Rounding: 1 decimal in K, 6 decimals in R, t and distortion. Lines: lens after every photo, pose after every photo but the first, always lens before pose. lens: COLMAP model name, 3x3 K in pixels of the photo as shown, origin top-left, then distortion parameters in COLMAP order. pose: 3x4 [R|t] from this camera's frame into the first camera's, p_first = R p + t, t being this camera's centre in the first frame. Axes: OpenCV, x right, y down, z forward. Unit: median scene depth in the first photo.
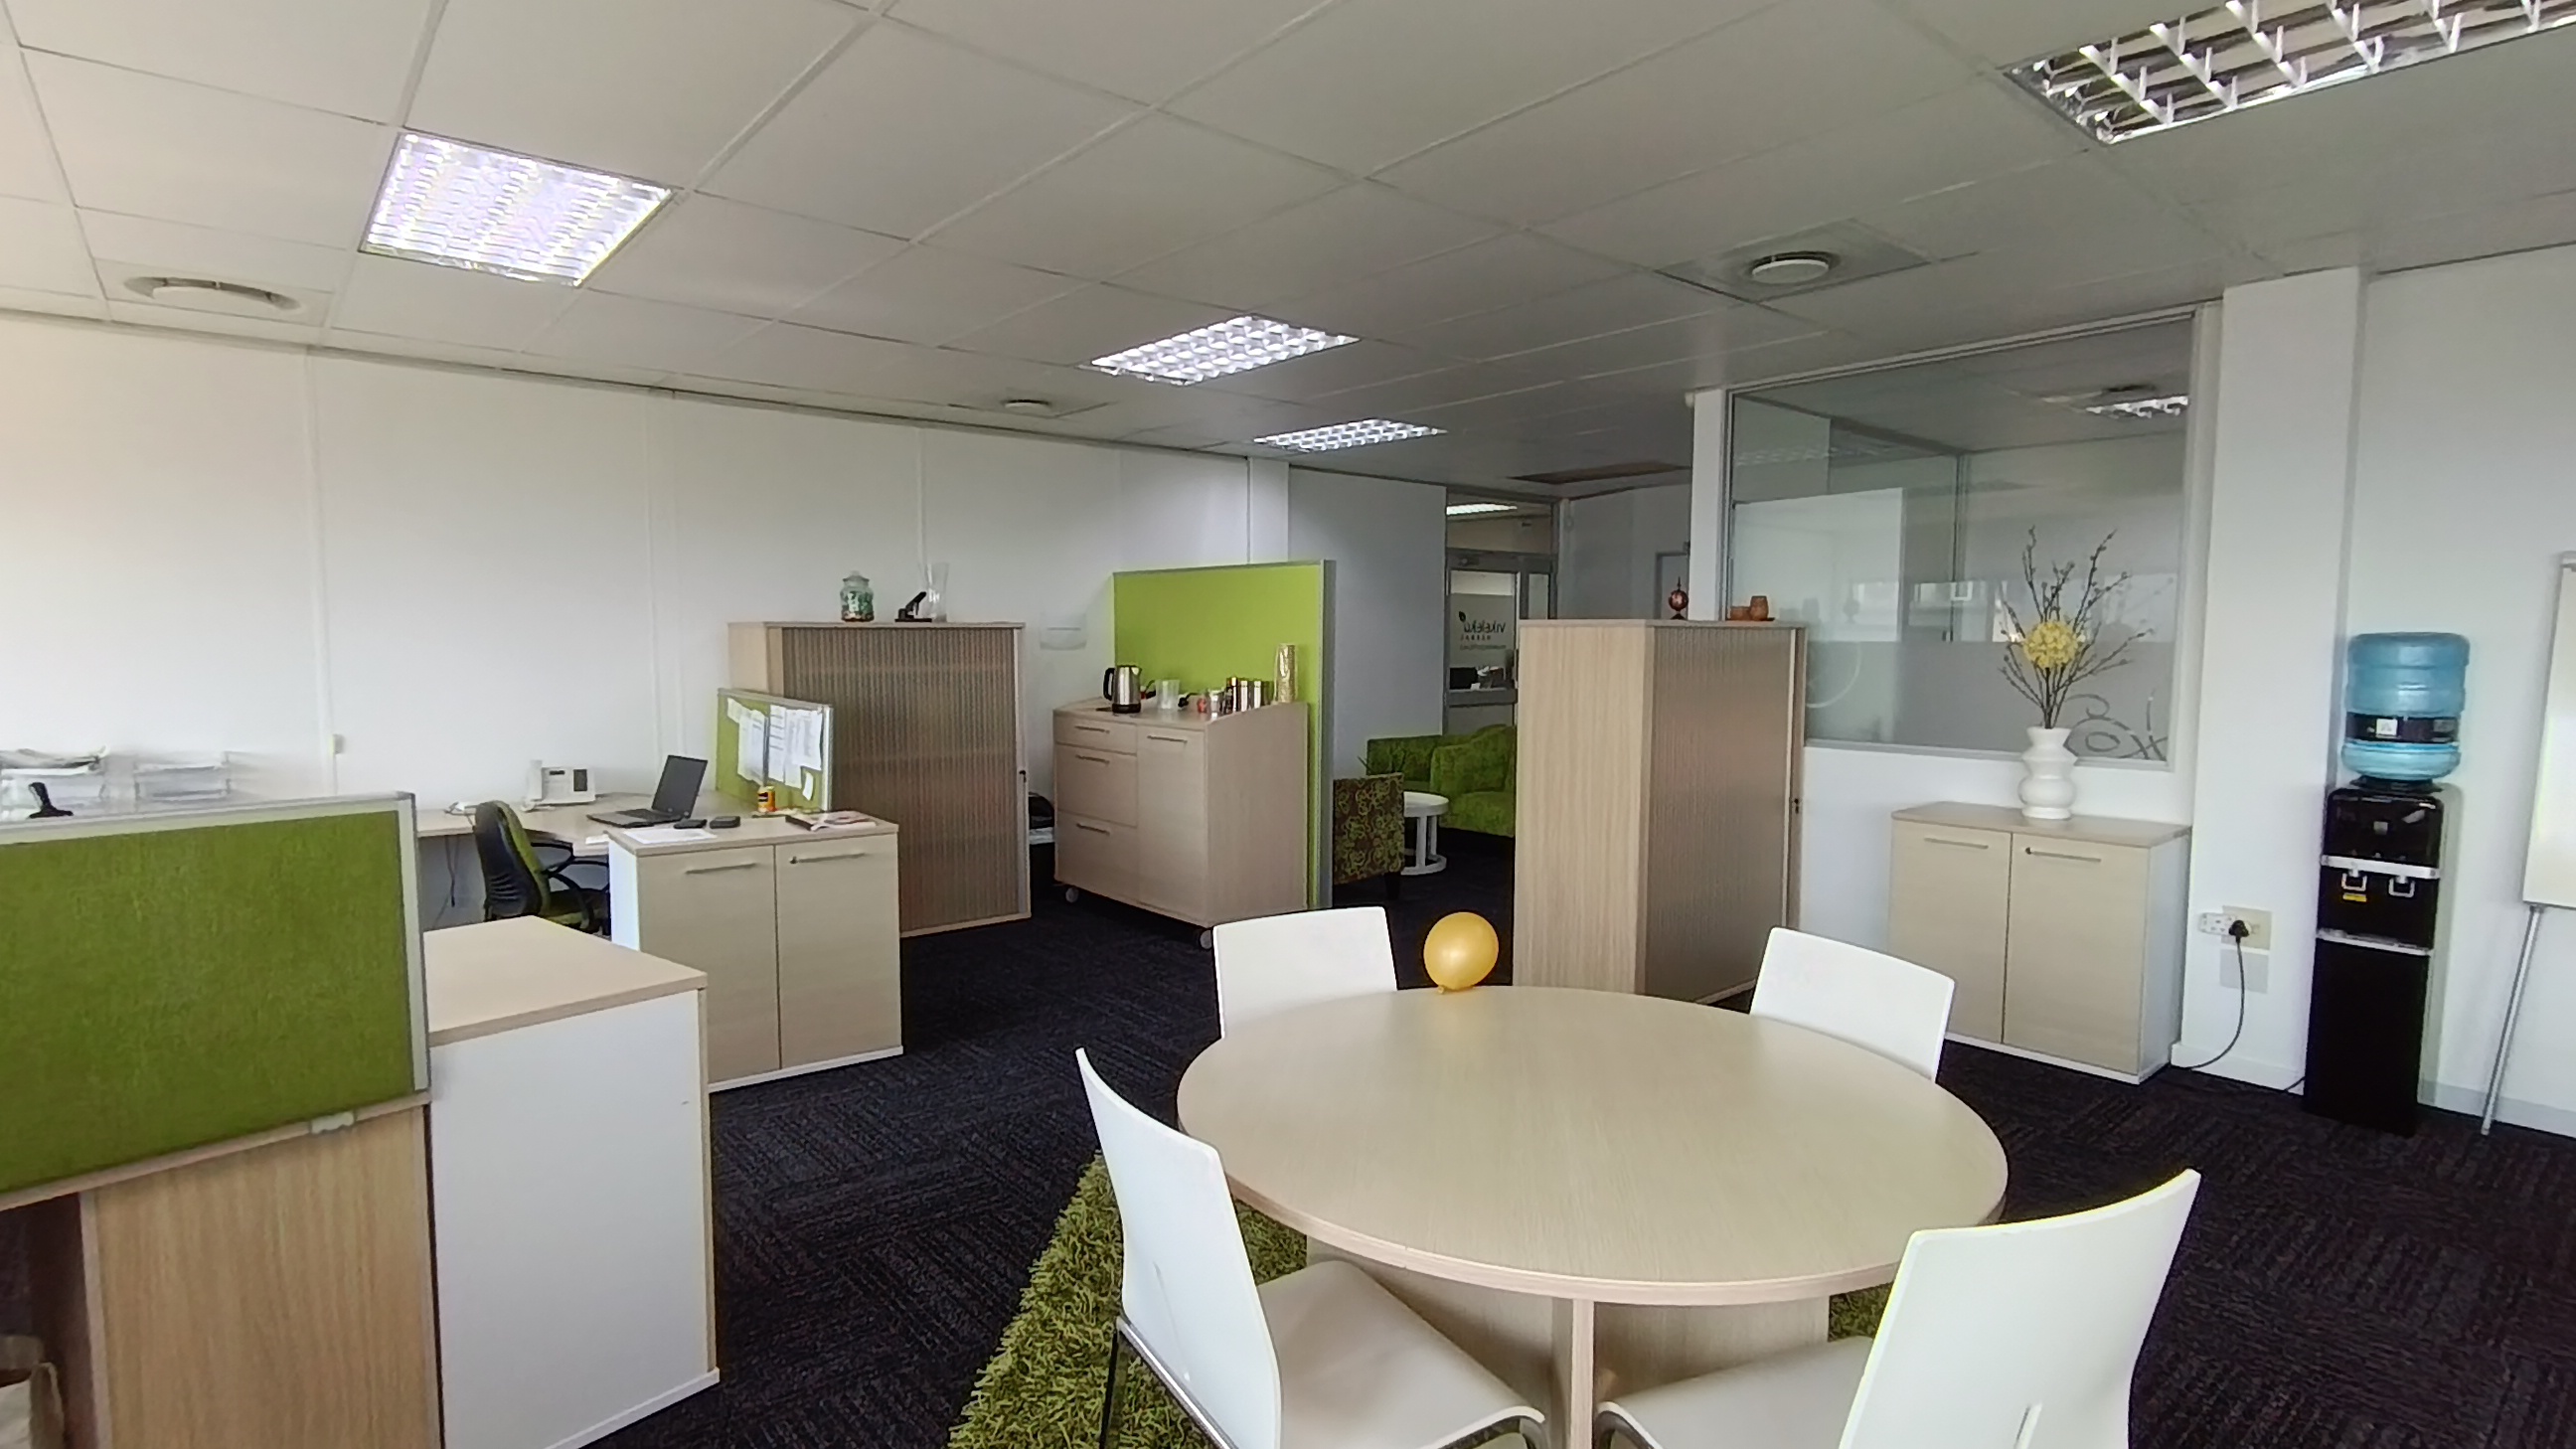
lens RADIAL K [[1240.5, 0, 1288.0], [0, 1240.5, 724.5], [0, 0, 1]] dist [0.000693, -0.000238]
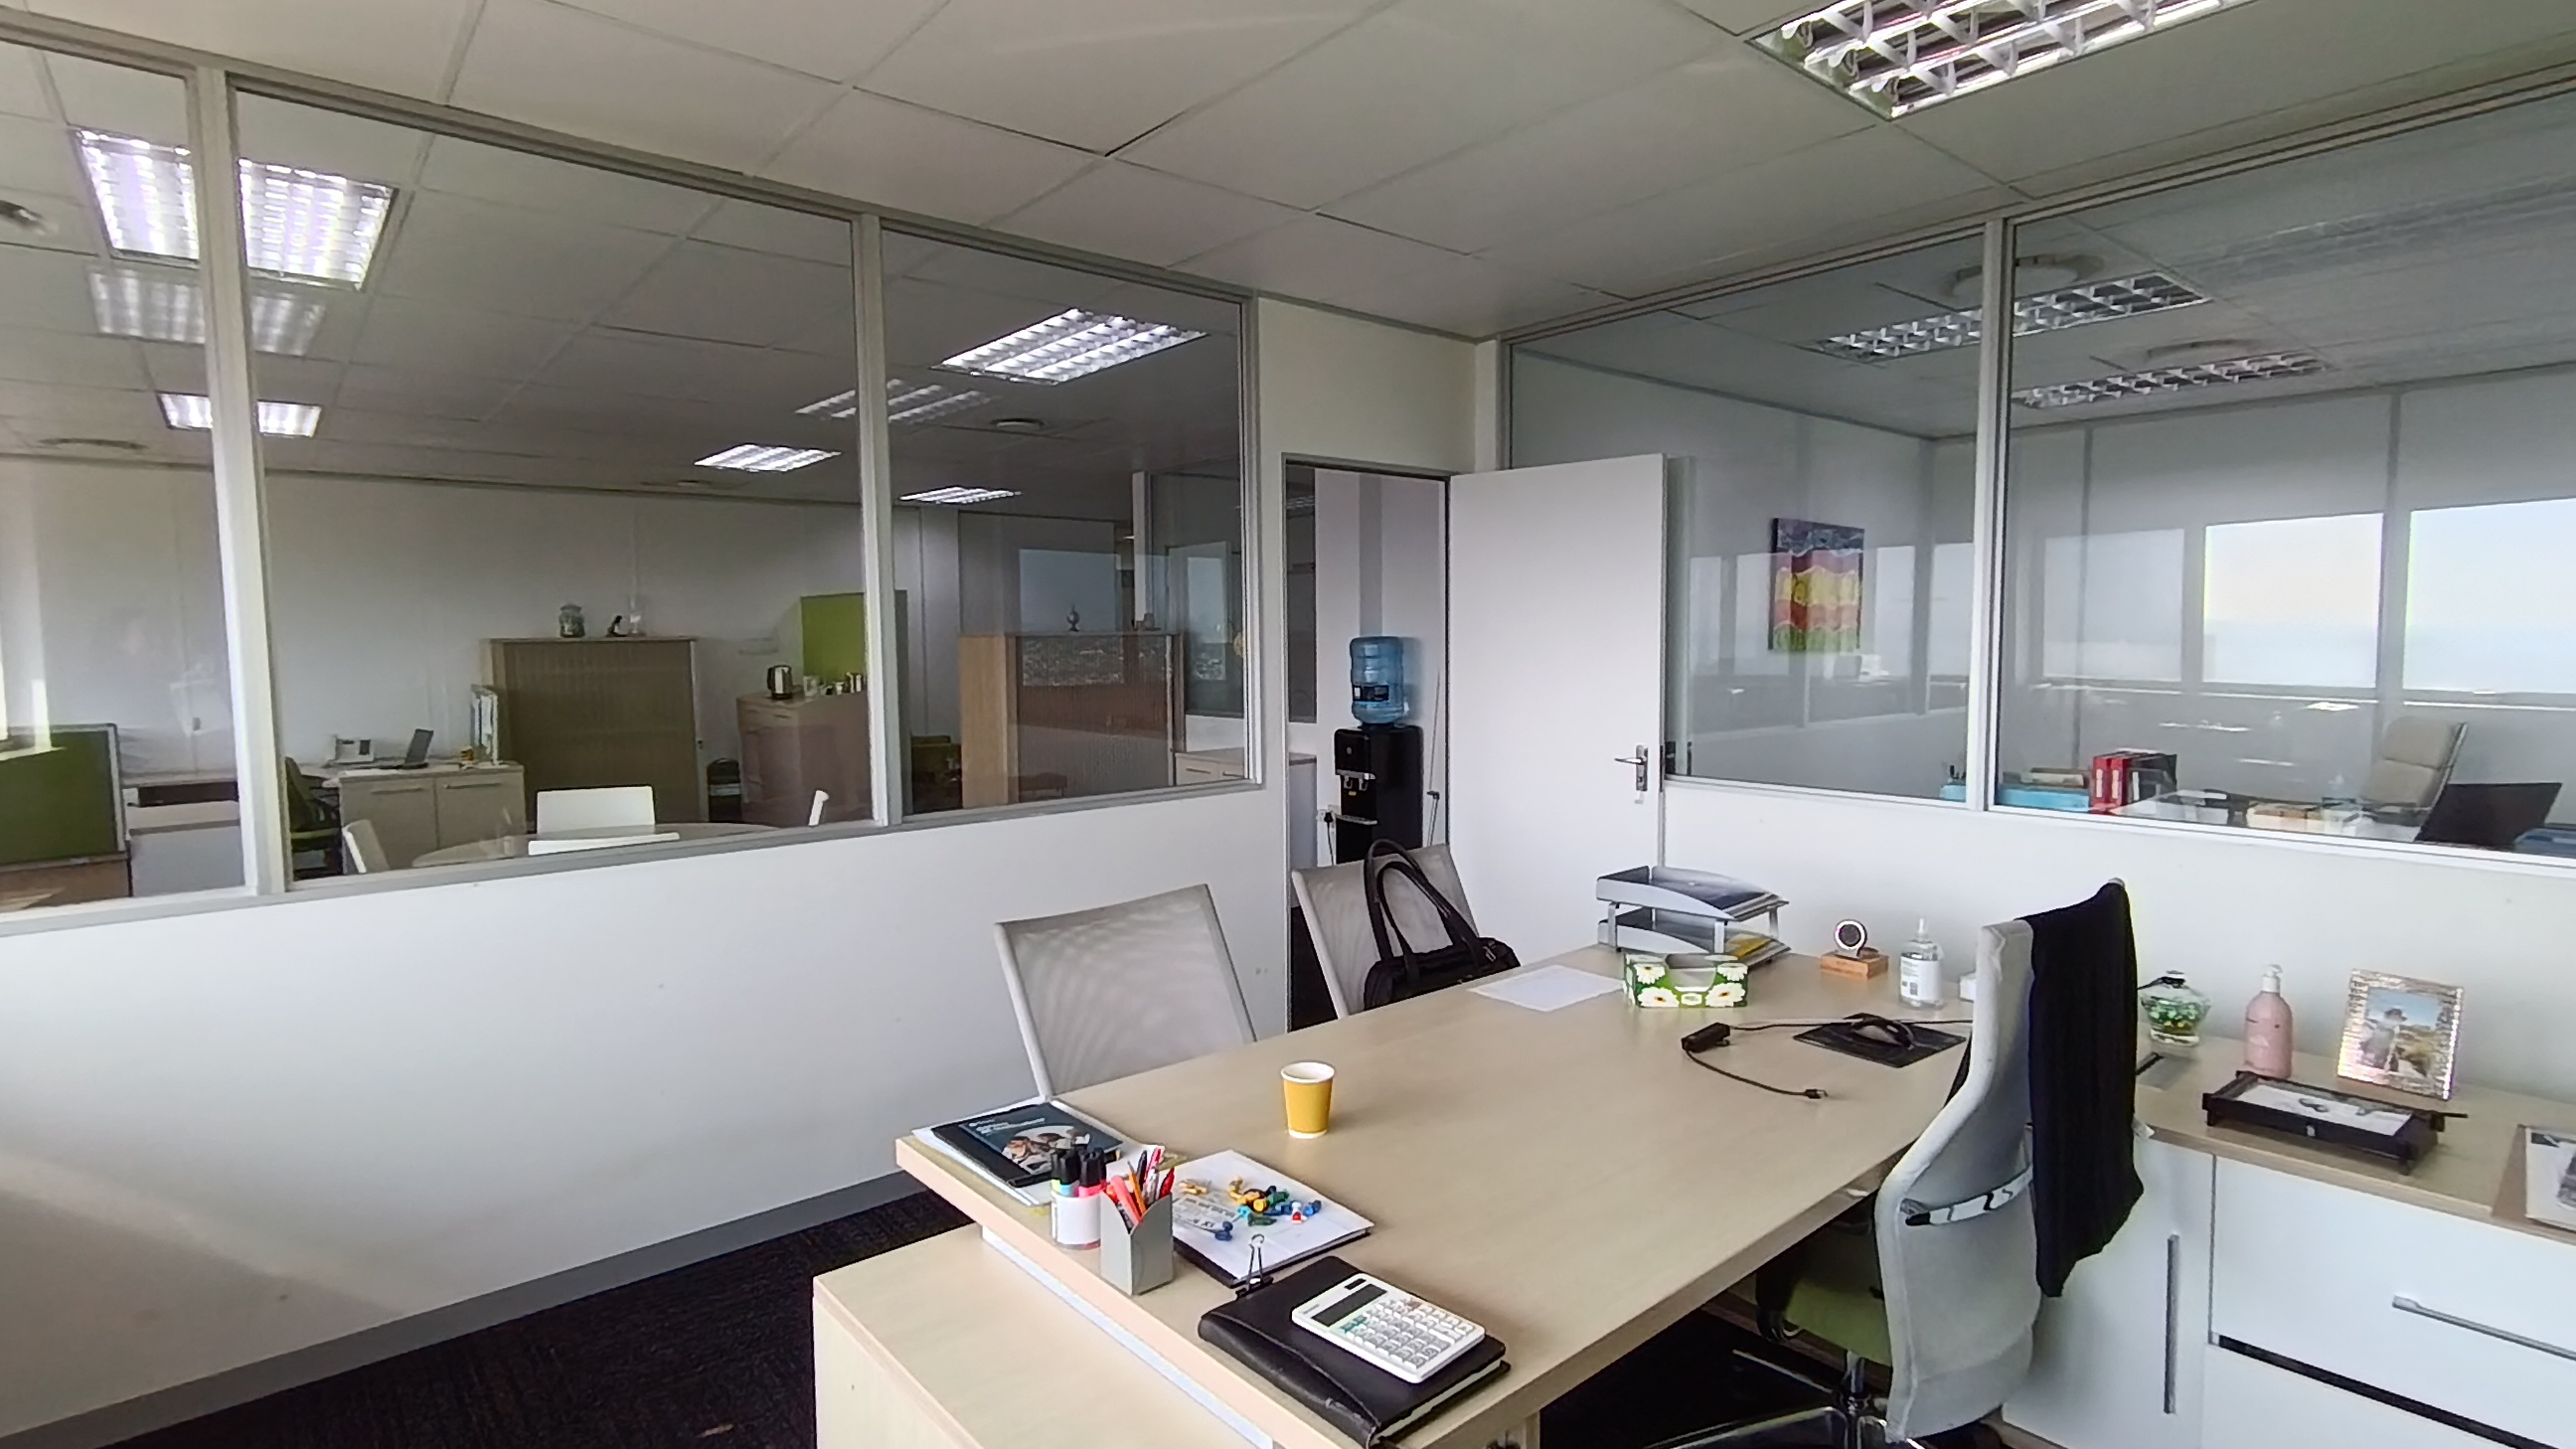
lens RADIAL K [[1240.5, 0, 1288.0], [0, 1240.5, 724.5], [0, 0, 1]] dist [0.000693, -0.000238]
pose [[0.999929, -0.010464, -0.005709, 0.531347], [0.010479, 0.999942, 0.002670, 0.024716], [0.005681, -0.002729, 0.999980, -0.467508]]
